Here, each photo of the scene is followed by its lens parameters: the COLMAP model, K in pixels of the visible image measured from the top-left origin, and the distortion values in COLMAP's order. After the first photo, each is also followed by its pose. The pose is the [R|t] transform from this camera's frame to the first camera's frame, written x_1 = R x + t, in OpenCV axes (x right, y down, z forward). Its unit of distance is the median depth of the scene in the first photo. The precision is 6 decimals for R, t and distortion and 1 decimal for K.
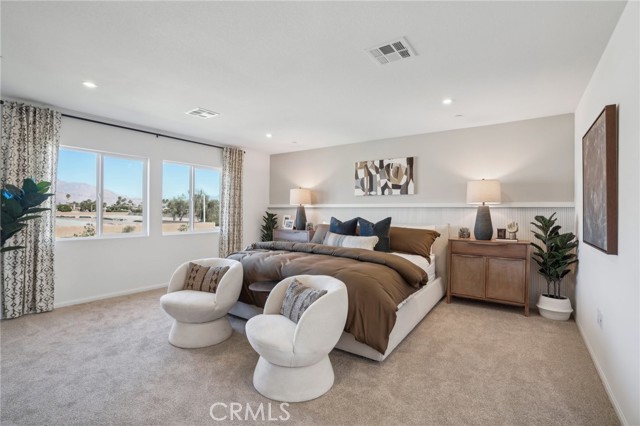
lens RADIAL K [[296.9, 0, 318.7], [0, 296.9, 213.7], [0, 0, 1]] dist [-0.053527, 0.015542]
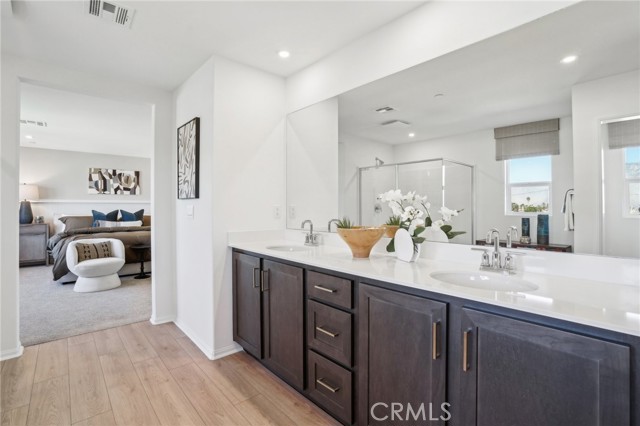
lens RADIAL K [[296.9, 0, 317.2], [0, 296.9, 207.7], [0, 0, 1]] dist [-0.053527, 0.015542]
pose [[0.221253, -0.013886, 0.975118, -0.945093], [0.005455, 0.999901, 0.013001, -0.010772], [-0.975201, 0.002442, 0.221307, -0.267854]]
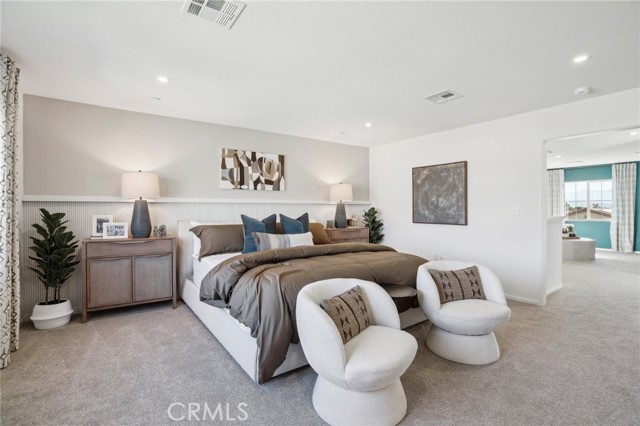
lens RADIAL K [[296.9, 0, 315.8], [0, 296.9, 210.7], [0, 0, 1]] dist [-0.053527, 0.015542]
pose [[0.336415, -0.017589, 0.941549, -0.600852], [0.010098, 0.999835, 0.015070, -0.009524], [-0.941660, 0.004438, 0.336538, 0.507891]]
